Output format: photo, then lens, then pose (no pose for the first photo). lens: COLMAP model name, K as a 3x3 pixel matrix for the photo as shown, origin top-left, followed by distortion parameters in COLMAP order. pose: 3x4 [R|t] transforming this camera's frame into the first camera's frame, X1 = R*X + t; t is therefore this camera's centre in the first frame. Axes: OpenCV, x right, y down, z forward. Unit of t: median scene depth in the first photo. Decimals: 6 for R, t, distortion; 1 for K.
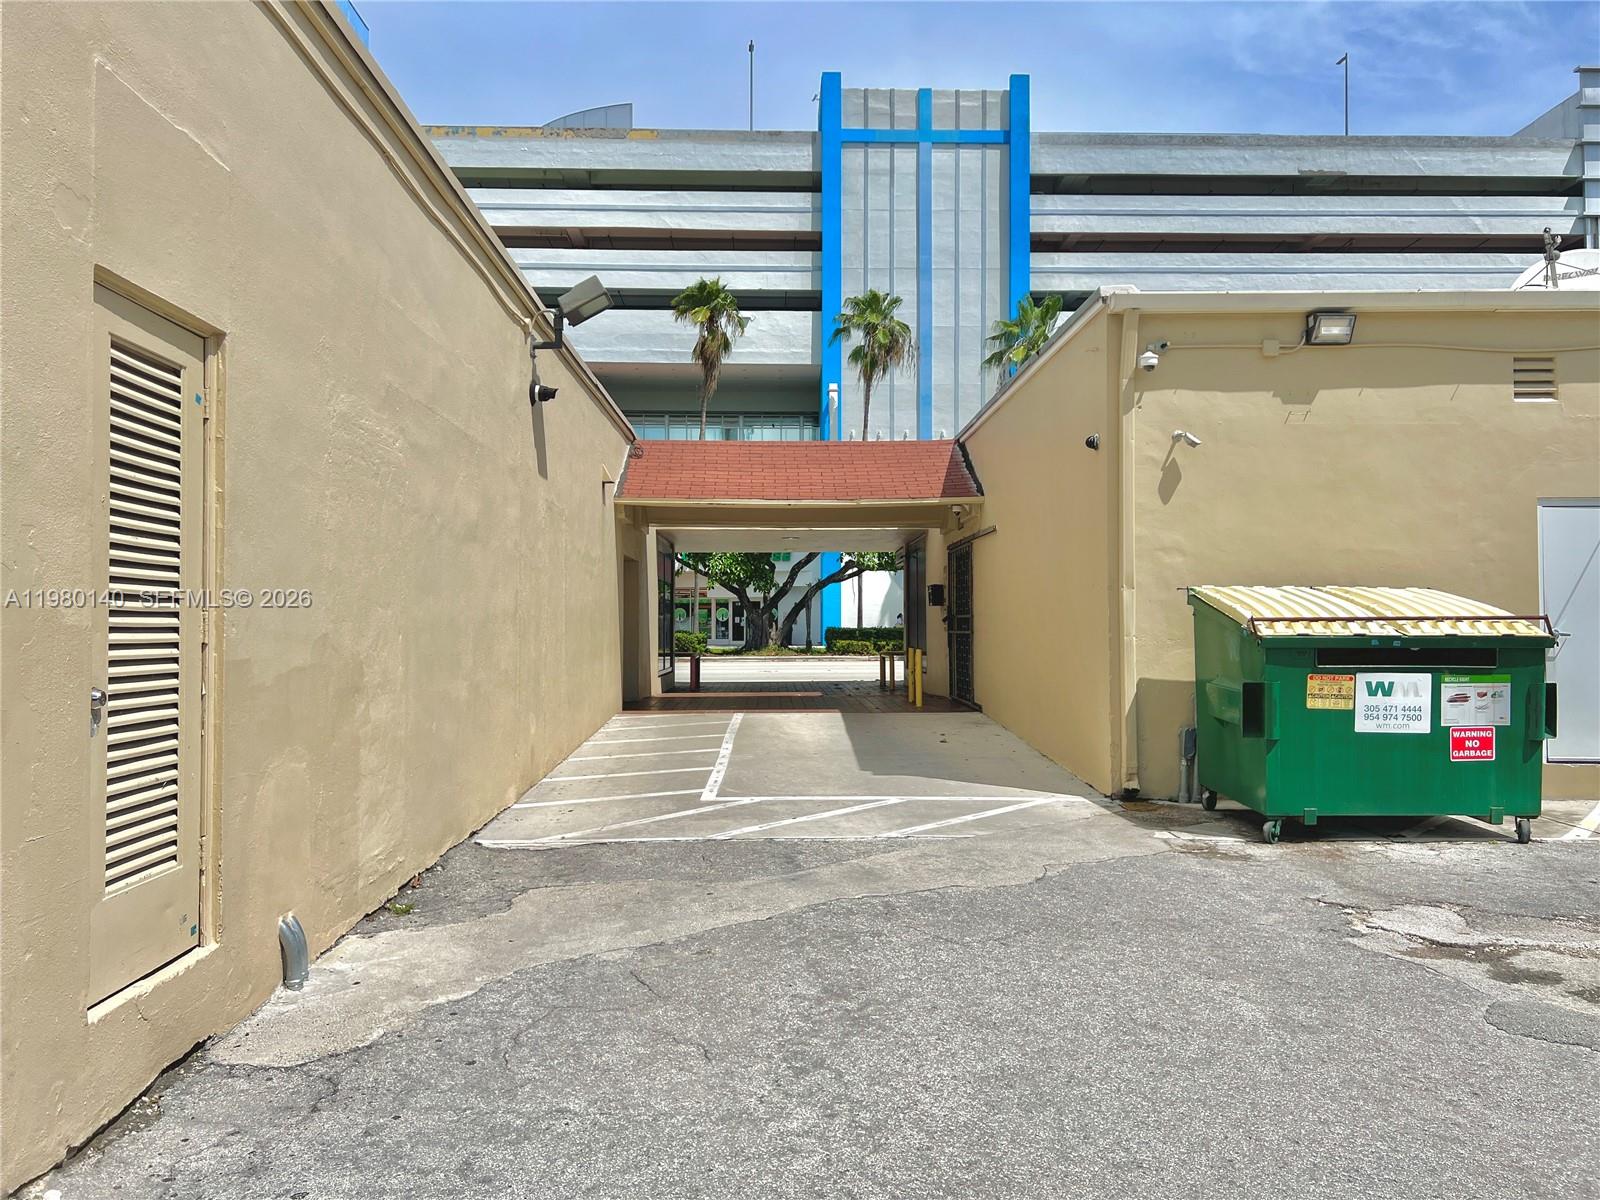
lens RADIAL K [[1216.8, 0, 800.0], [0, 1216.8, 600.0], [0, 0, 1]] dist [0.002609, 0.000682]
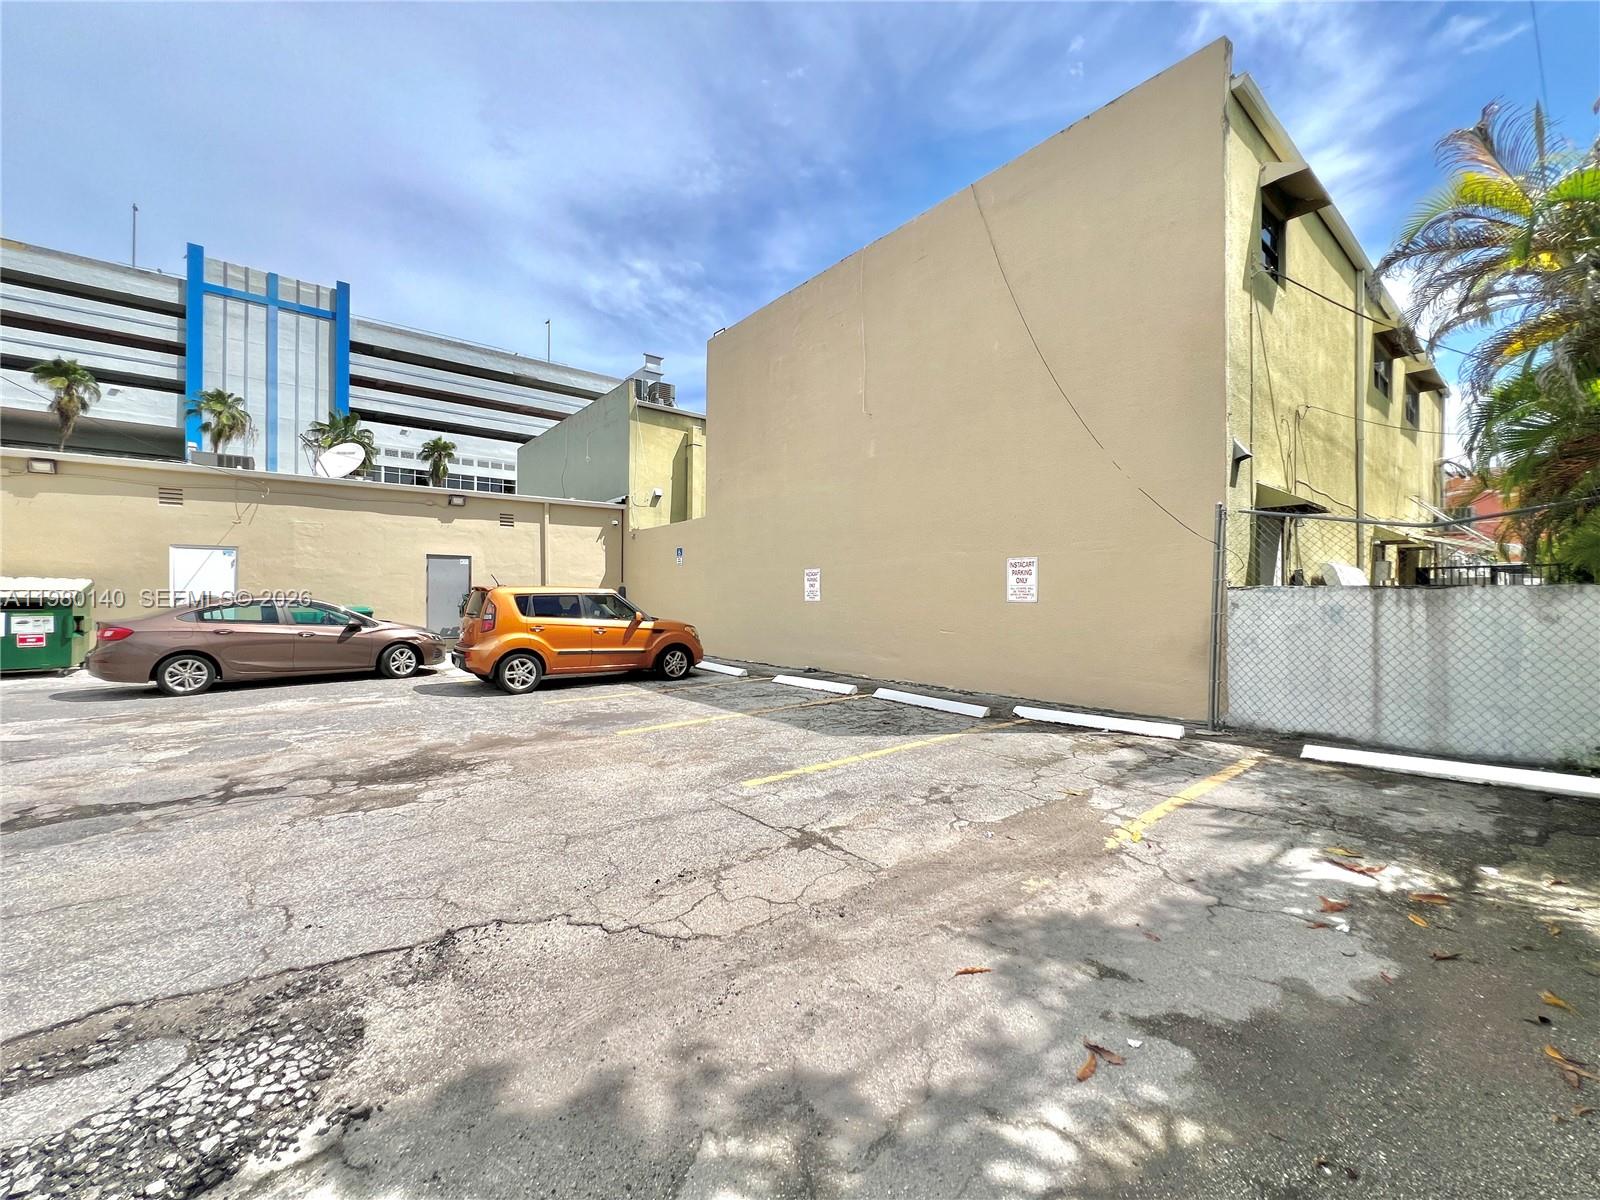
lens RADIAL K [[642.4, 0, 793.0], [0, 642.4, 593.2], [0, 0, 1]] dist [0.000597, 0.000166]
pose [[0.792437, 0.008277, 0.609897, 0.133726], [-0.017428, 0.999807, 0.009076, -0.002630], [-0.609705, -0.017822, 0.792428, -0.138940]]
